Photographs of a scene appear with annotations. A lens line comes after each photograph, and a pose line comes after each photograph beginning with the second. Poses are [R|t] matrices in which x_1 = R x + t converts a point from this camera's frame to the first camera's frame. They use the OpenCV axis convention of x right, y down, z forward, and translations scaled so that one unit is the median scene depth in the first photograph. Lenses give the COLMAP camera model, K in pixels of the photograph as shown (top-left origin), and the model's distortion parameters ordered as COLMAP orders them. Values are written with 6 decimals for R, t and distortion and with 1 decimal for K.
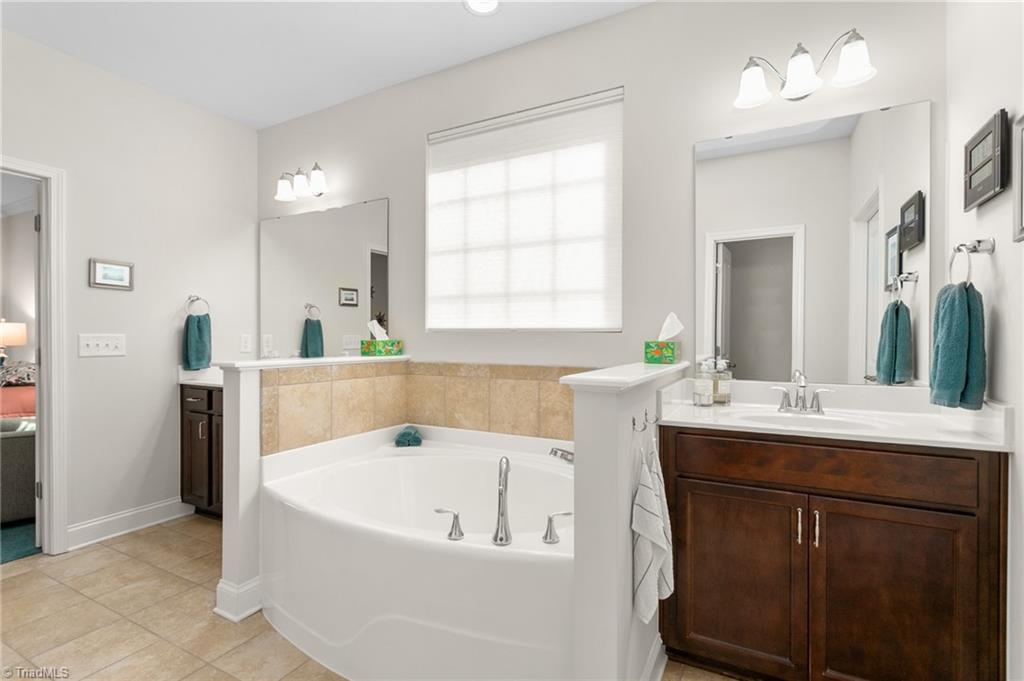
lens RADIAL K [[494.8, 0, 513.2], [0, 494.8, 330.4], [0, 0, 1]] dist [0.002440, -0.000538]
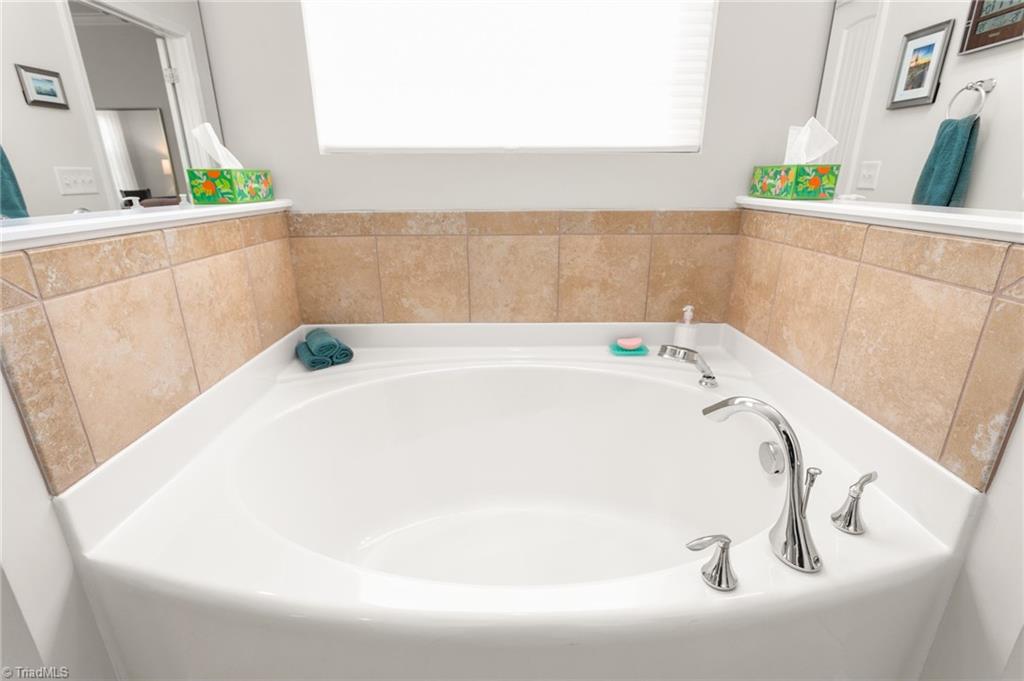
lens RADIAL K [[494.8, 0, 520.7], [0, 494.8, 334.6], [0, 0, 1]] dist [0.002440, -0.000538]
pose [[0.881743, -0.152714, 0.446328, -0.273531], [0.002168, 0.947451, 0.319895, 0.019455], [-0.471726, -0.281098, 0.835738, 0.441691]]
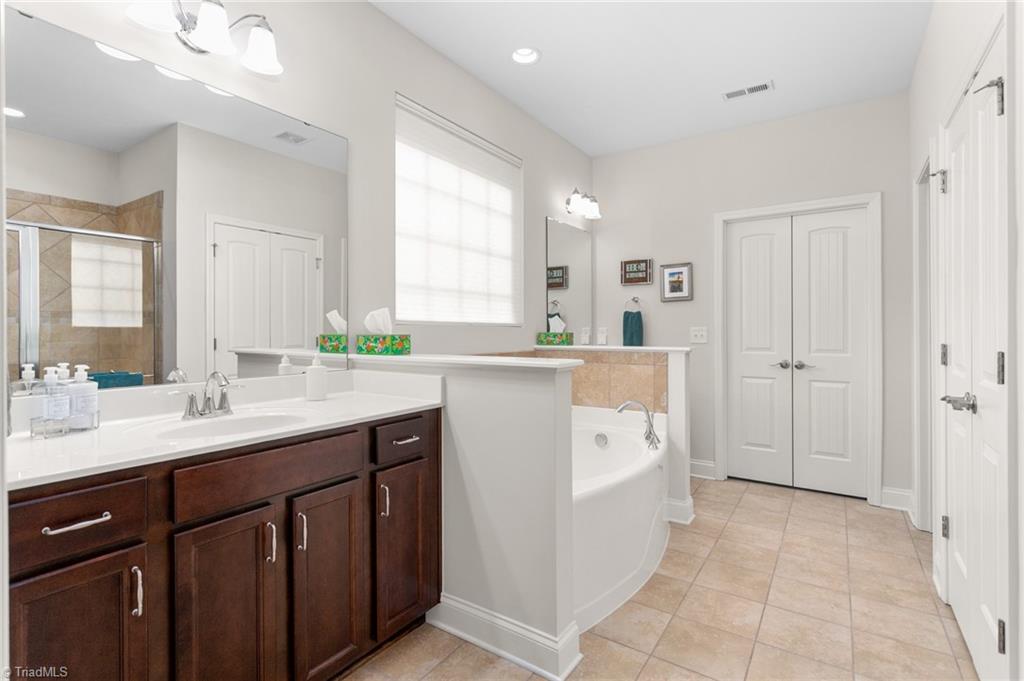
lens RADIAL K [[494.8, 0, 502.4], [0, 494.8, 337.9], [0, 0, 1]] dist [0.002440, -0.000538]
pose [[0.110304, -0.006009, 0.993880, -1.067494], [0.000295, 0.999982, 0.006014, 0.021615], [-0.993898, -0.000370, 0.110304, 0.778025]]
